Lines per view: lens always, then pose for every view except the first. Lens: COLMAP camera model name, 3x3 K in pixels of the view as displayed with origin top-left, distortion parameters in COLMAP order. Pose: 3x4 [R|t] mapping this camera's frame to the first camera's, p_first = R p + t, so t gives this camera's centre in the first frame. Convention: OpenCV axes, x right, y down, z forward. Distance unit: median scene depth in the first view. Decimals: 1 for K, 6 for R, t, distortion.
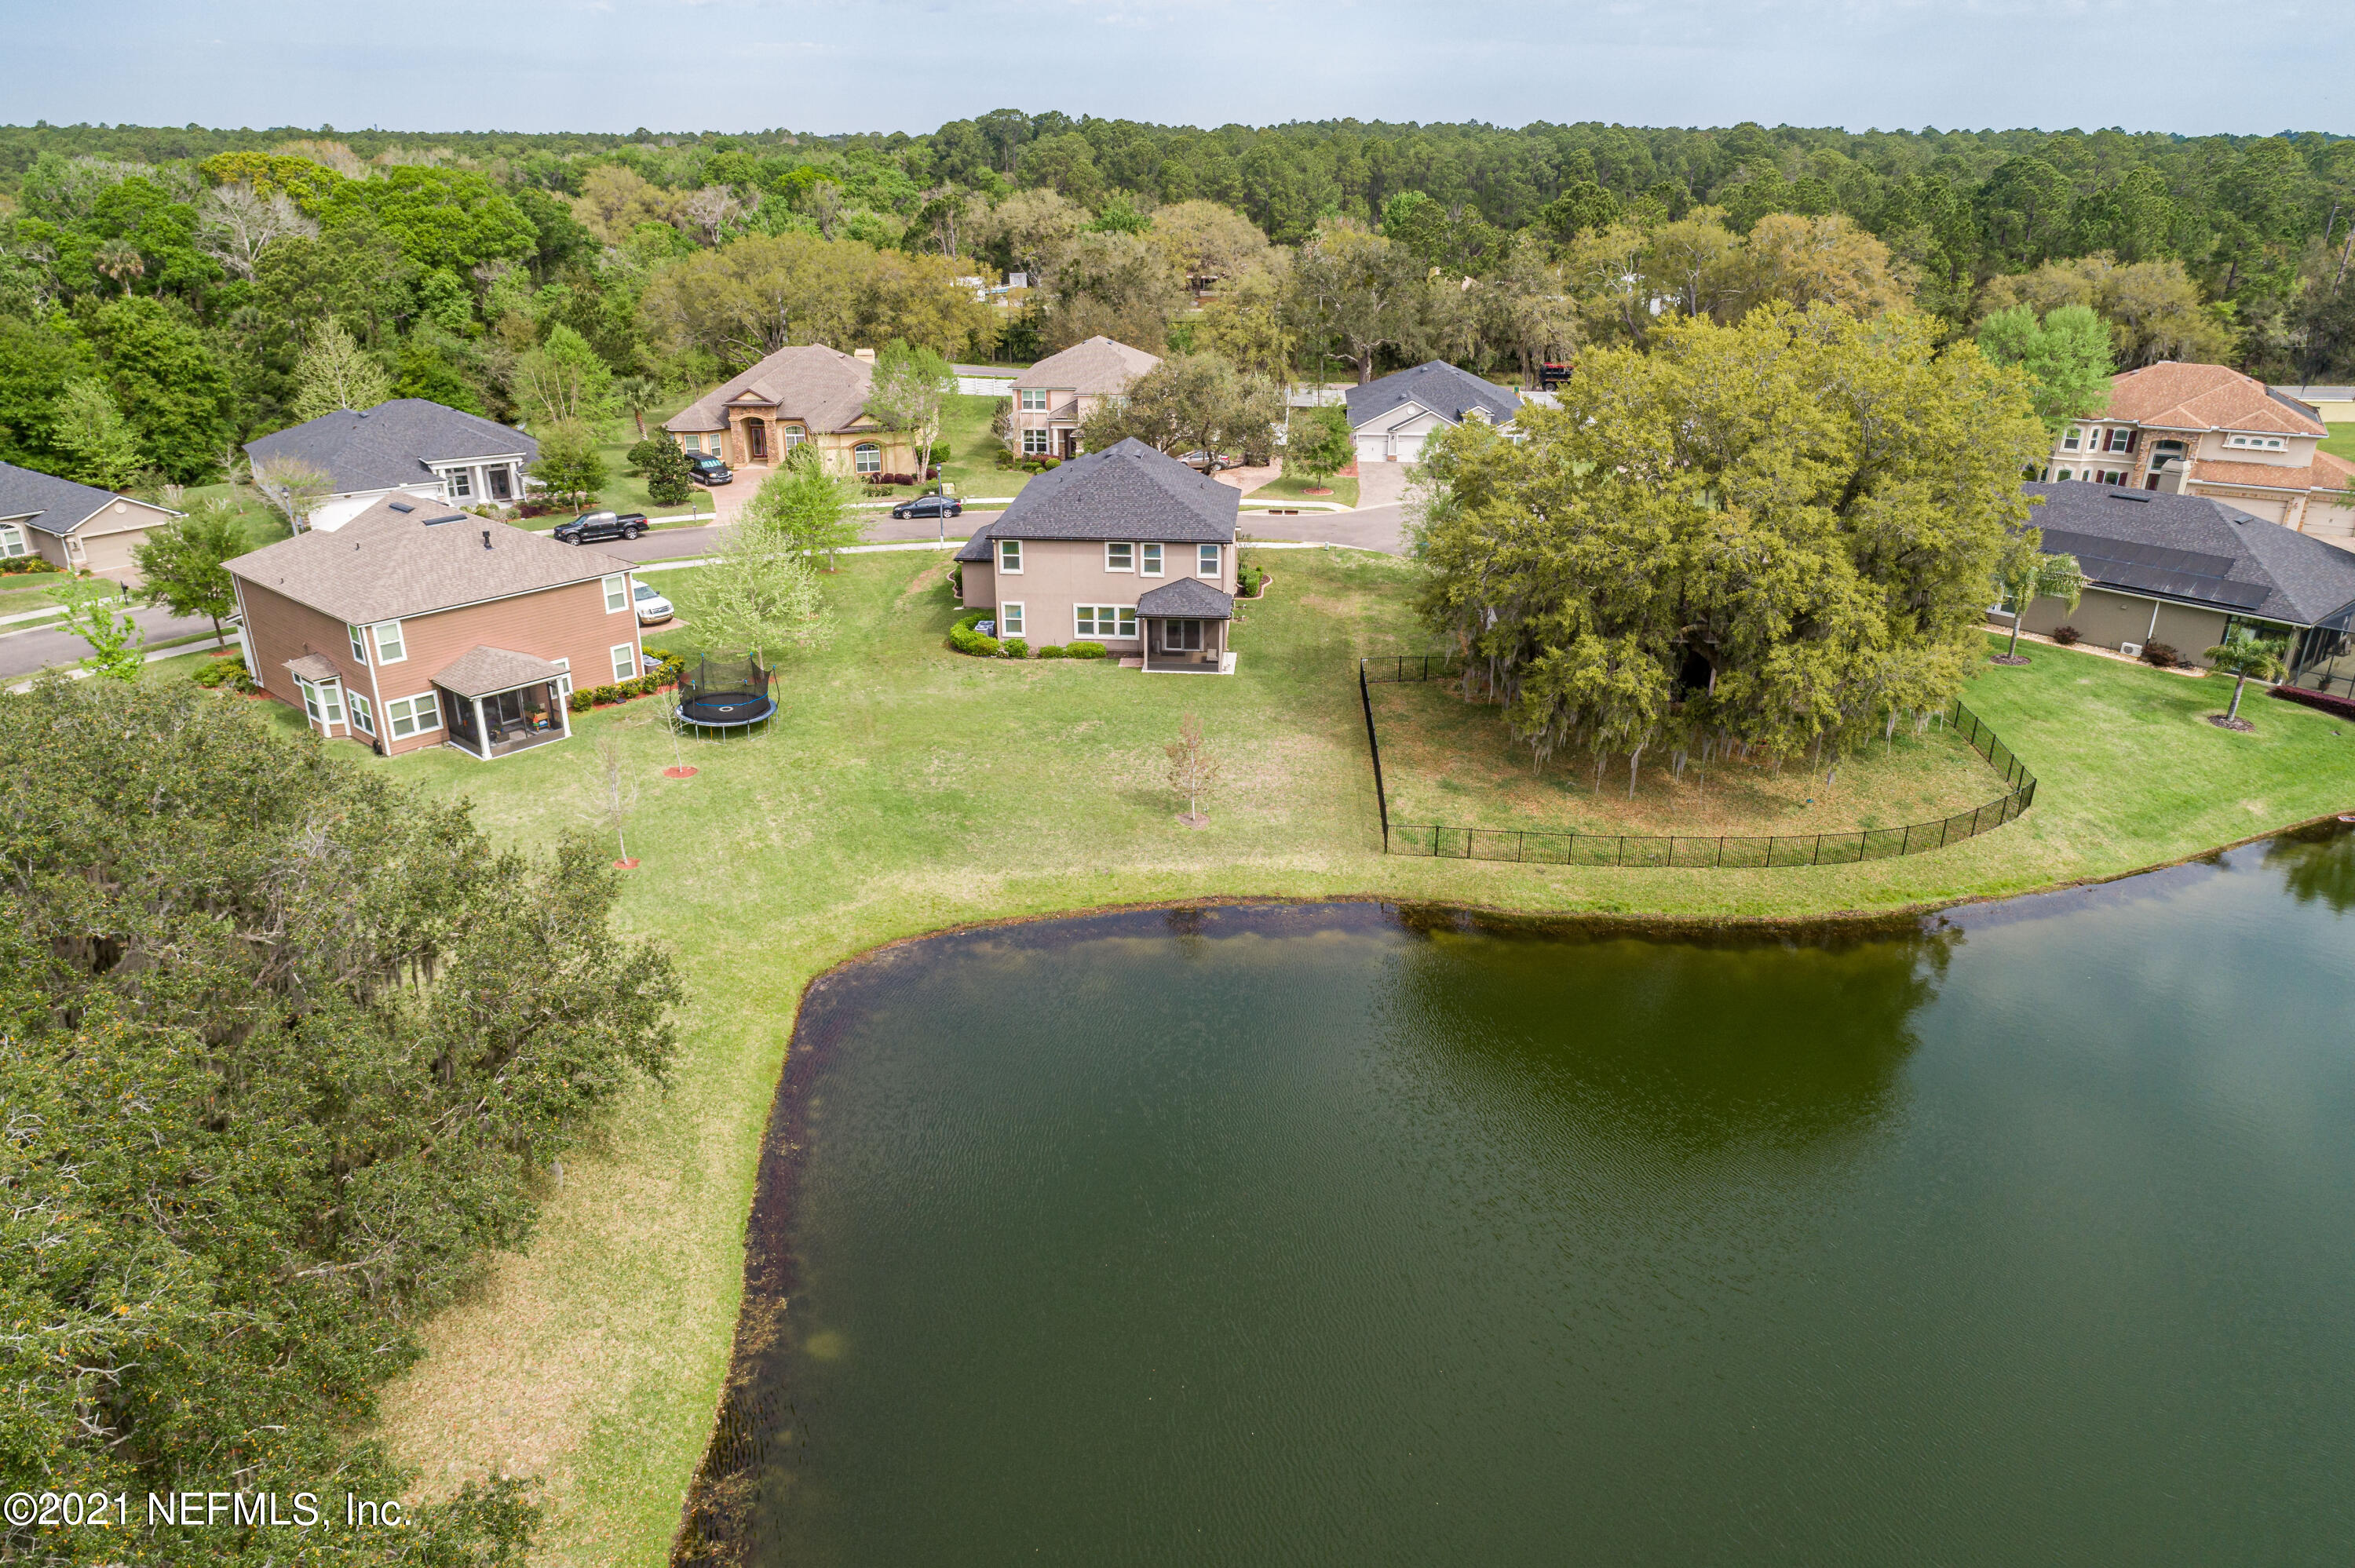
lens RADIAL K [[1571.0, 0, 1180.6], [0, 1571.0, 790.6], [0, 0, 1]] dist [0.015099, 0.006609]
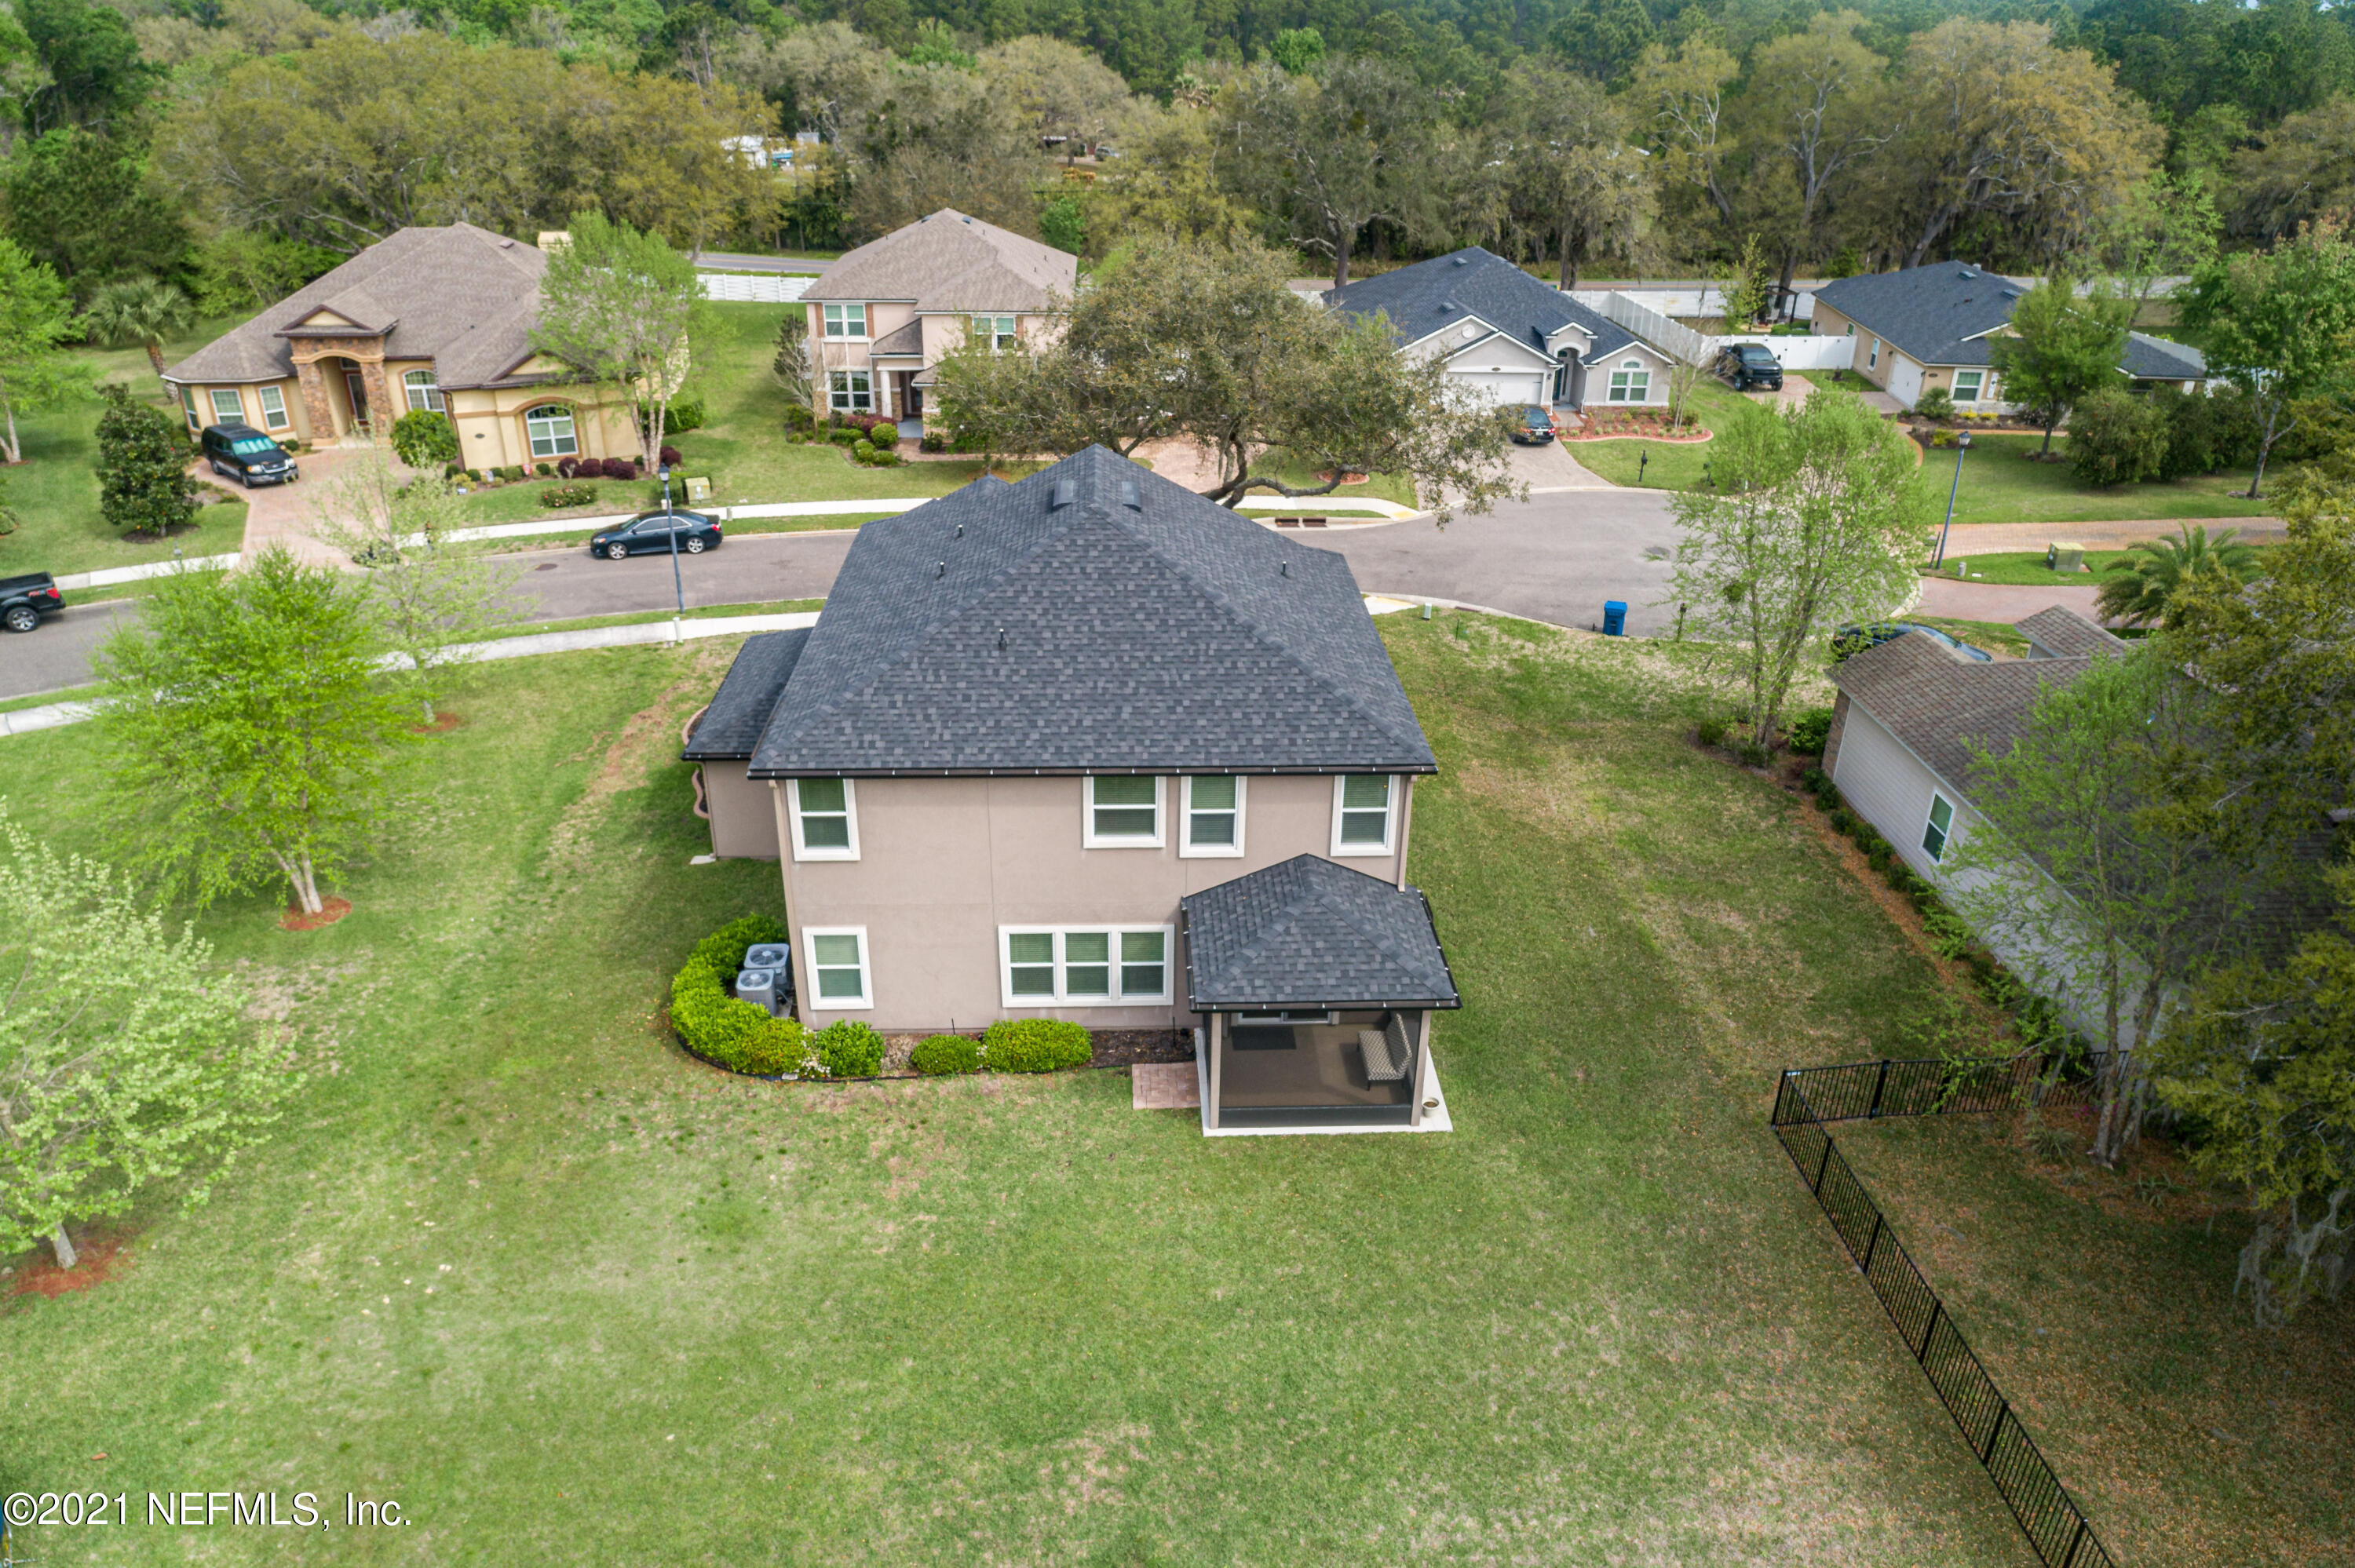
lens RADIAL K [[1571.0, 0, 1180.6], [0, 1571.0, 790.6], [0, 0, 1]] dist [0.015099, 0.006609]
pose [[0.993097, -0.043128, 0.109075, -0.040657], [0.035514, 0.996857, 0.070817, -0.110807], [-0.111787, -0.066455, 0.991508, 0.392365]]
